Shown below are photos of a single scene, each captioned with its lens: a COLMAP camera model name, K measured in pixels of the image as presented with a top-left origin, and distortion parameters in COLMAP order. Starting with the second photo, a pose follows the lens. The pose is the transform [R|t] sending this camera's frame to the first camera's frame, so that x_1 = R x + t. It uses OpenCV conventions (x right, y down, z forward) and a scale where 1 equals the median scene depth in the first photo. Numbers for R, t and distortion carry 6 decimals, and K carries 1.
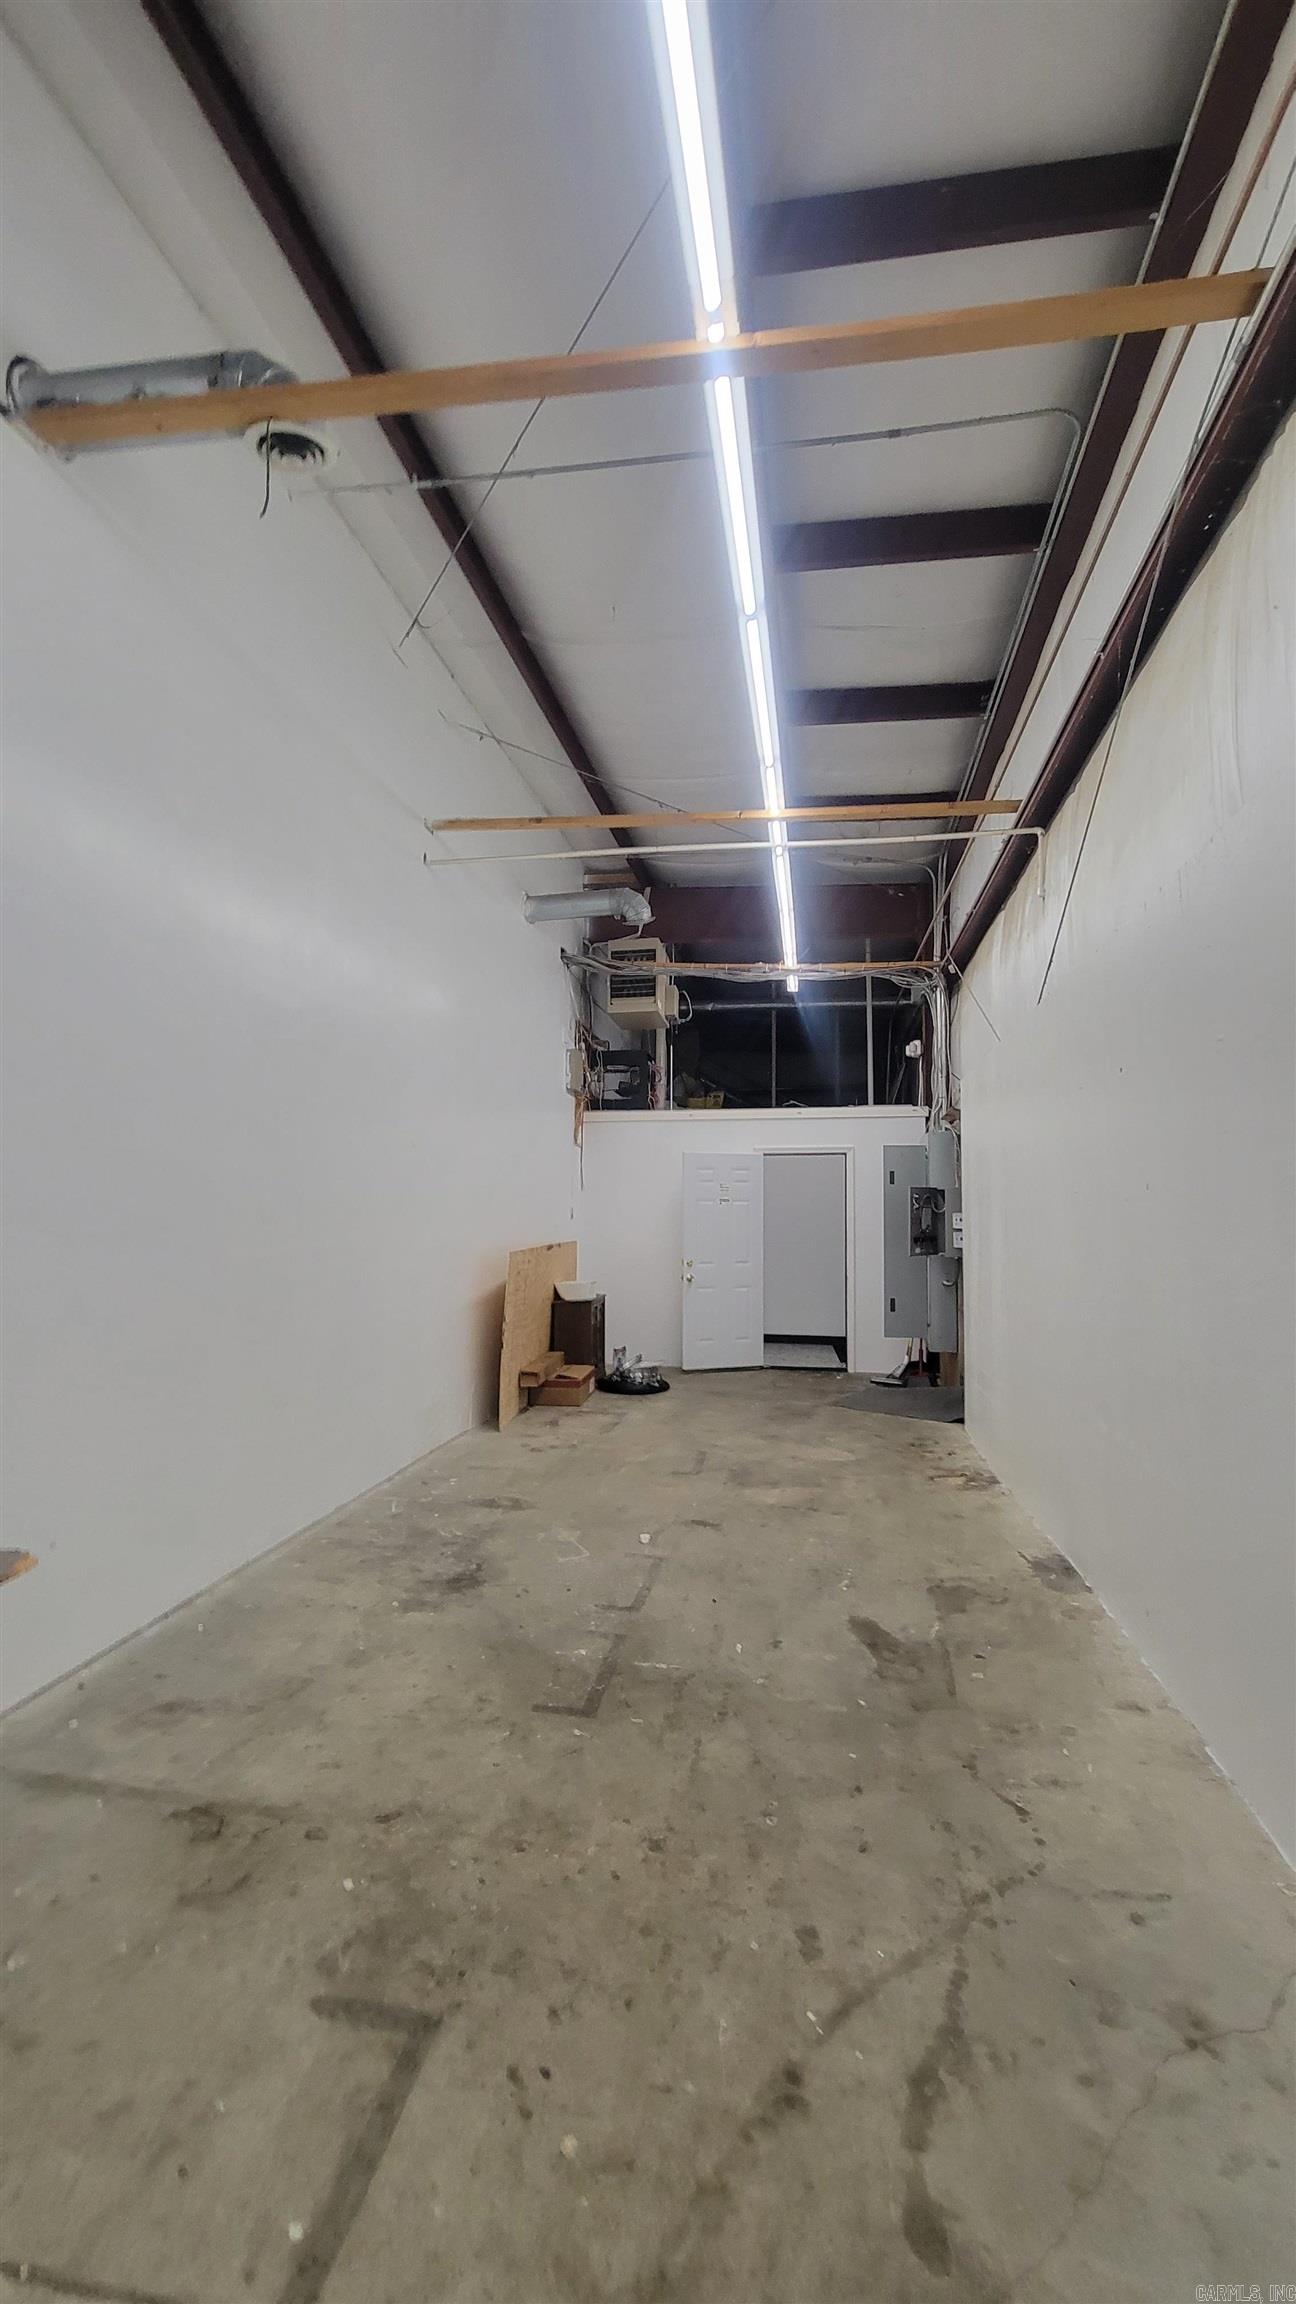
lens RADIAL K [[905.1, 0, 641.8], [0, 905.1, 1146.3], [0, 0, 1]] dist [0.000996, 0.000029]
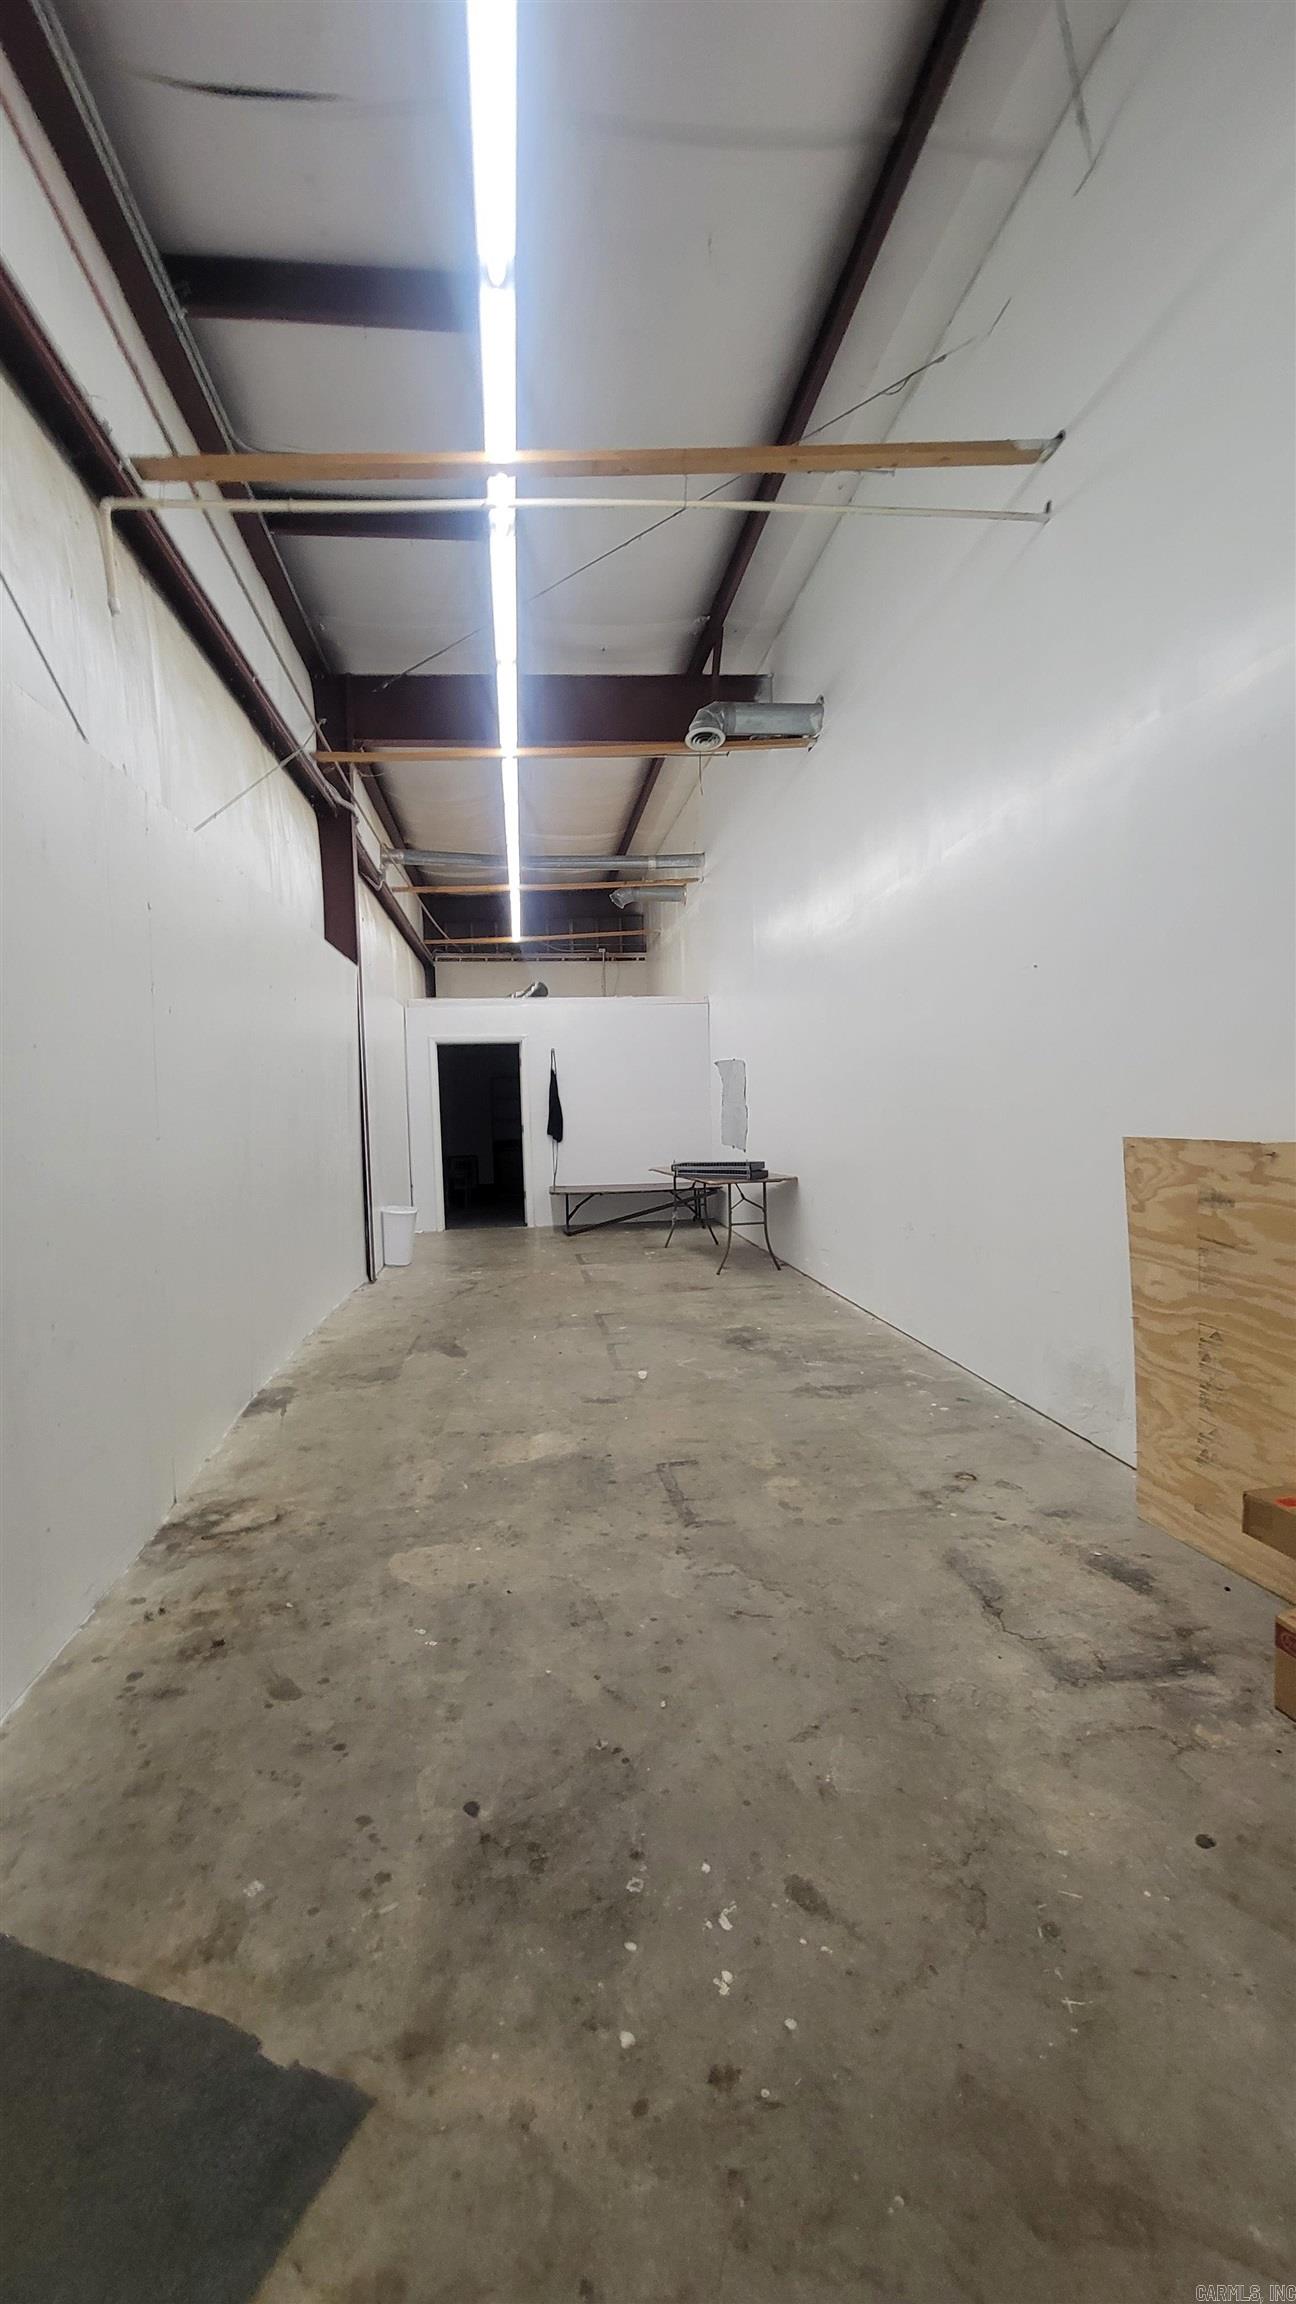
lens RADIAL K [[905.1, 0, 649.0], [0, 905.1, 1158.7], [0, 0, 1]] dist [0.000996, 0.000029]
pose [[-0.942455, 0.035215, -0.332474, 0.320522], [0.038695, 0.999244, -0.003850, 0.165081], [0.332087, -0.016494, -0.943105, 1.868762]]
